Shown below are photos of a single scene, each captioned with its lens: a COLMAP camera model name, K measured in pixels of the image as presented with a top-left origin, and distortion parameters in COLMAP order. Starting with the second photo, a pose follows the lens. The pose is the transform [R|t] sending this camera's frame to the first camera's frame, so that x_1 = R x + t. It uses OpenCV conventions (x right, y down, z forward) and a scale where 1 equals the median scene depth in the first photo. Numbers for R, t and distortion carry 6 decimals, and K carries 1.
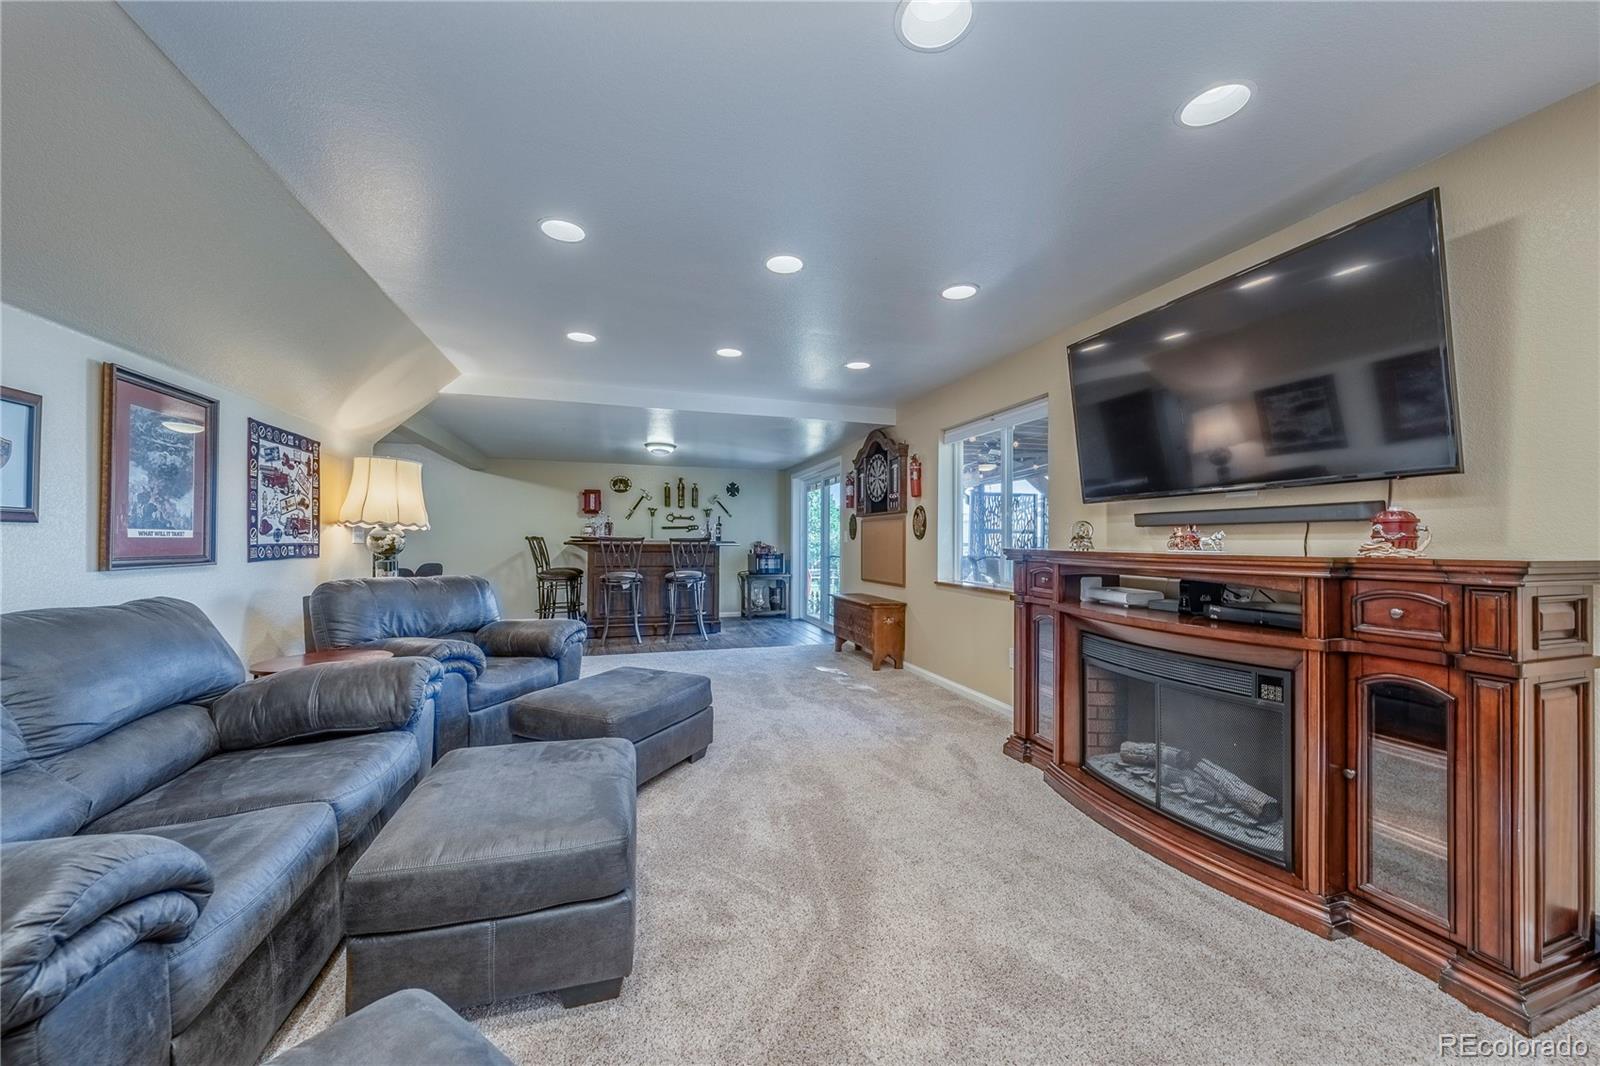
lens RADIAL K [[589.6, 0, 798.7], [0, 589.6, 535.9], [0, 0, 1]] dist [-0.000879, 0.000026]
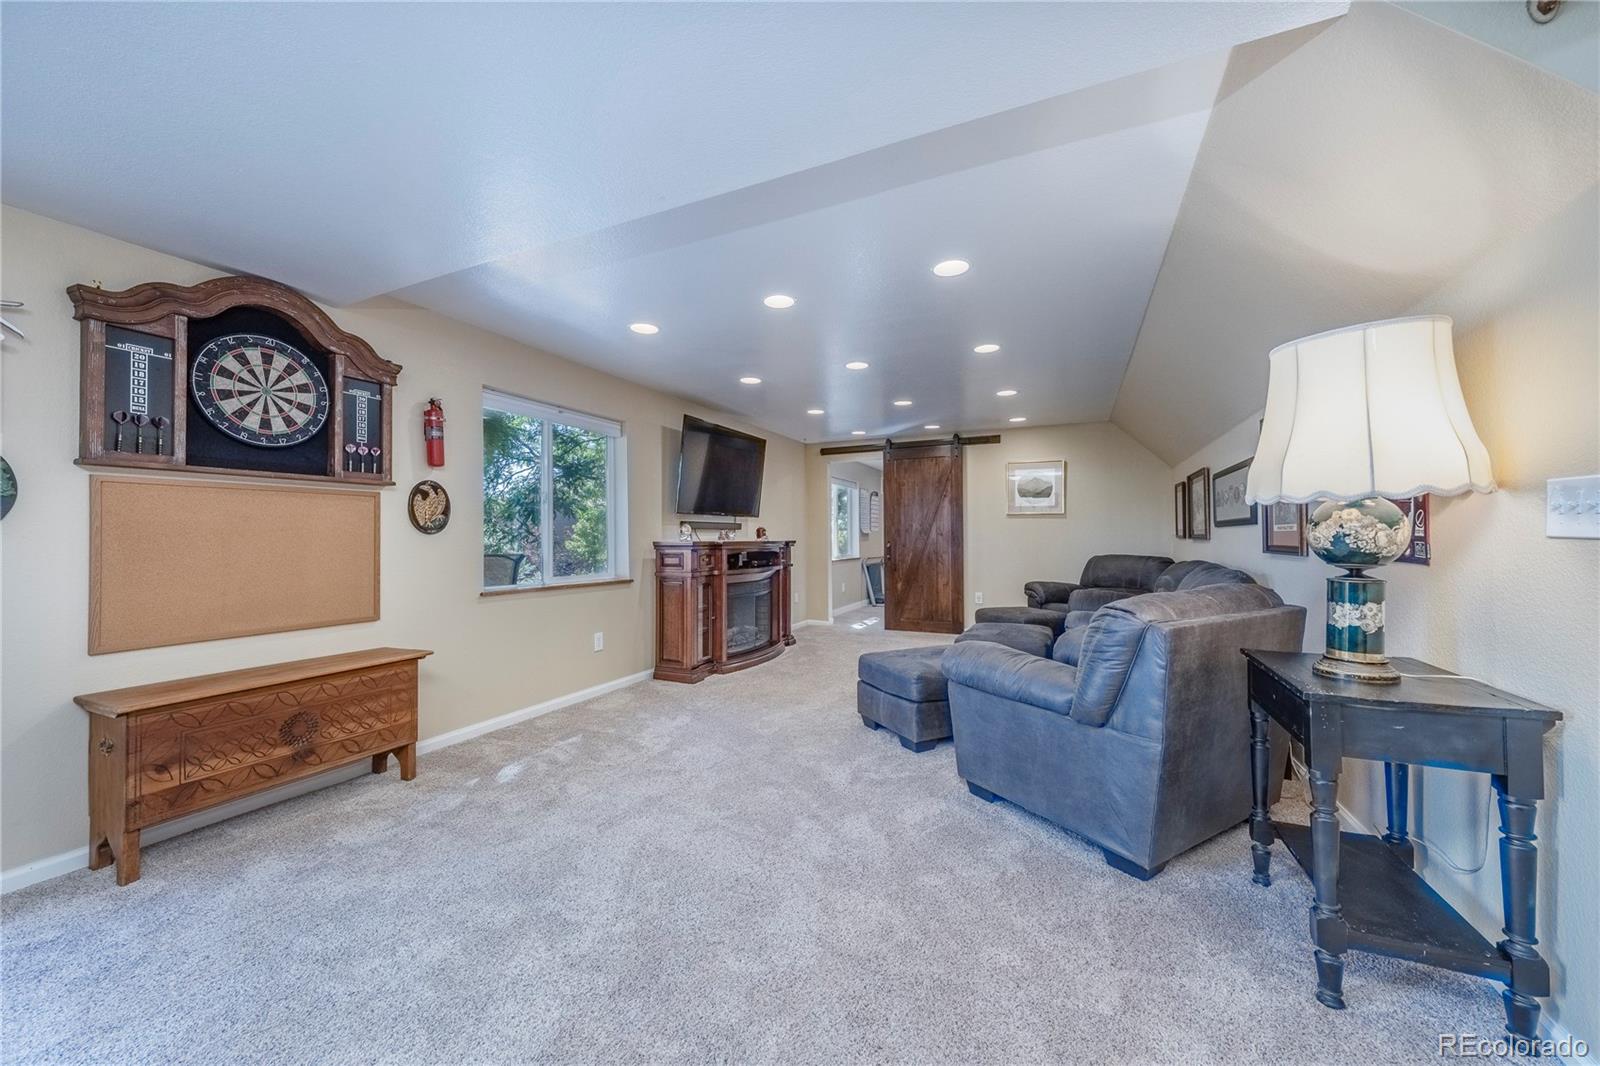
lens RADIAL K [[589.6, 0, 799.6], [0, 589.6, 532.1], [0, 0, 1]] dist [-0.000879, 0.000026]
pose [[-0.736162, 0.008658, 0.676750, -0.513458], [-0.001404, 0.999896, -0.014319, 0.013018], [-0.676803, -0.011491, -0.736074, 1.195837]]
